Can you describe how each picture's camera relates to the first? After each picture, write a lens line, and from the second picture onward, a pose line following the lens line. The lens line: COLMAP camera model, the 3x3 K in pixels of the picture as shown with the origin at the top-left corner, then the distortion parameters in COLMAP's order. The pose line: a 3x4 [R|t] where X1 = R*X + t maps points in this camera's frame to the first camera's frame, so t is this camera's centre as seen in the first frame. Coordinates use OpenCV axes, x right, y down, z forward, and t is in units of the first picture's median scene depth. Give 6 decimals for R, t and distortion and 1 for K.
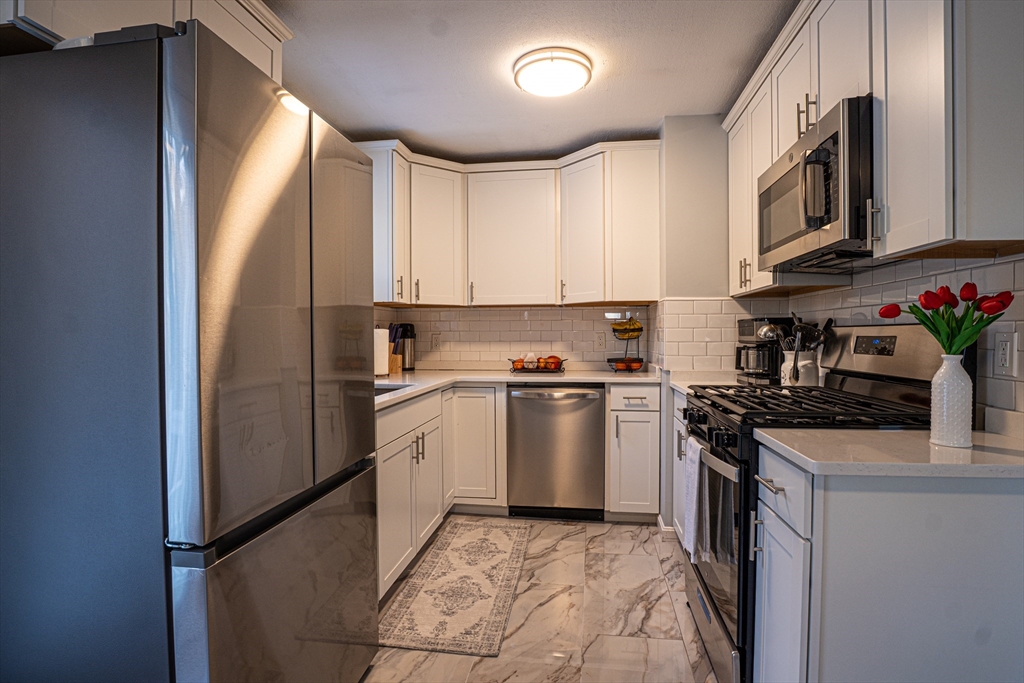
lens RADIAL K [[503.2, 0, 512.0], [0, 503.2, 341.5], [0, 0, 1]] dist [-0.030115, 0.000996]
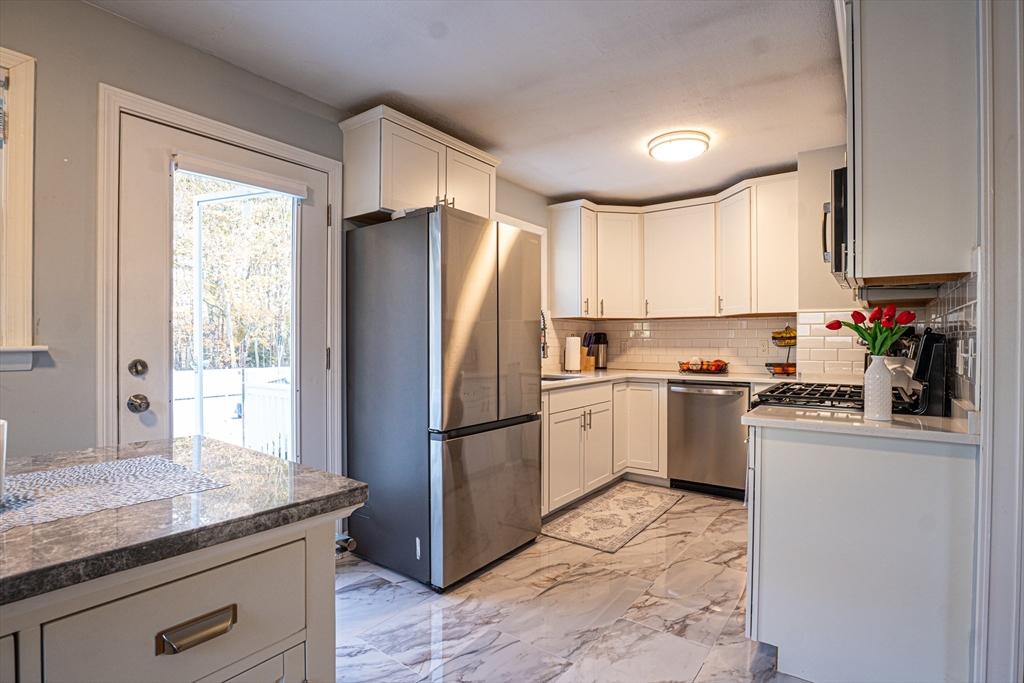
lens RADIAL K [[503.2, 0, 512.0], [0, 503.2, 341.5], [0, 0, 1]] dist [-0.030115, 0.000996]
pose [[0.877832, 0.003231, -0.478957, 0.254123], [-0.010230, 0.999876, -0.012004, 0.005702], [0.478859, 0.015437, 0.877756, -0.293906]]
